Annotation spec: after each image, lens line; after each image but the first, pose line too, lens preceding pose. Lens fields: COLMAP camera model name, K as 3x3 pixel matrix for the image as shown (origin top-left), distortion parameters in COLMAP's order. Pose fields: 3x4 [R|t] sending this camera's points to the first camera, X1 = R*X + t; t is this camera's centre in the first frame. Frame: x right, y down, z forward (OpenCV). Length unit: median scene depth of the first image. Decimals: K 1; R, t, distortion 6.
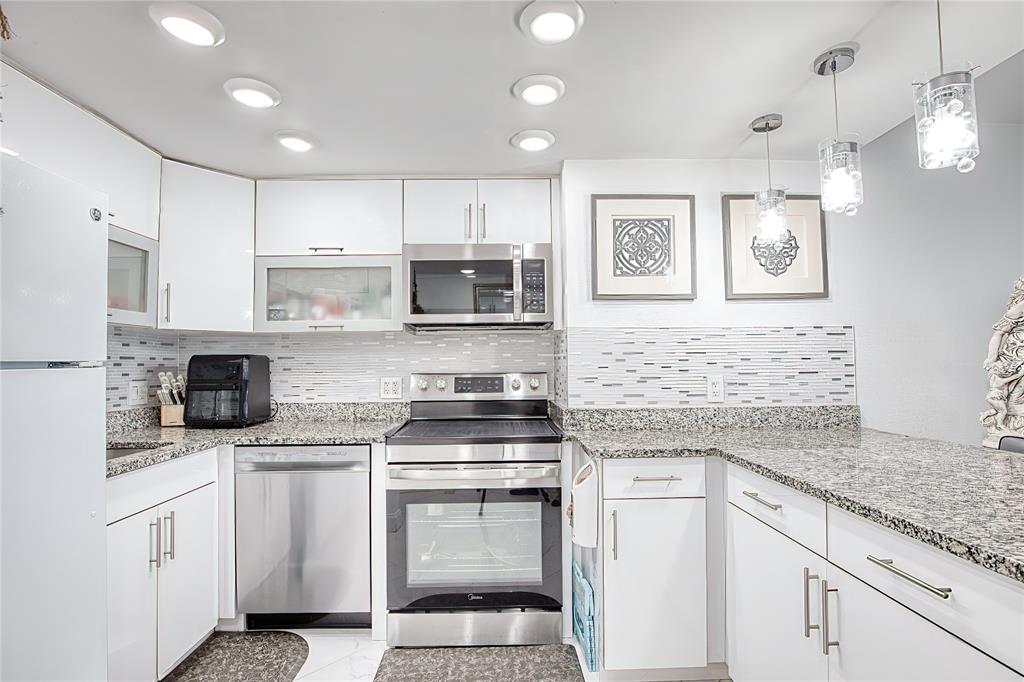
lens RADIAL K [[473.7, 0, 512.0], [0, 473.7, 341.0], [0, 0, 1]] dist [-0.034989, 0.000012]
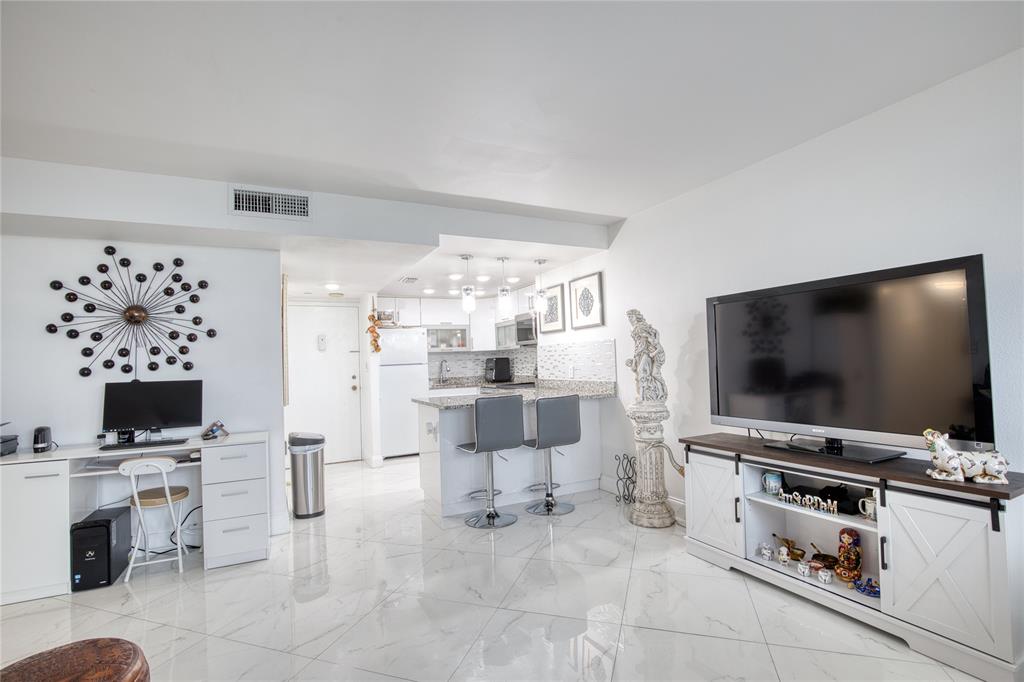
lens RADIAL K [[473.7, 0, 512.0], [0, 473.7, 341.0], [0, 0, 1]] dist [-0.034989, 0.000012]
pose [[0.427688, -0.042073, -0.902947, 2.275587], [0.072849, 0.997271, -0.011963, -0.033864], [0.900986, -0.060663, 0.429586, -0.177703]]
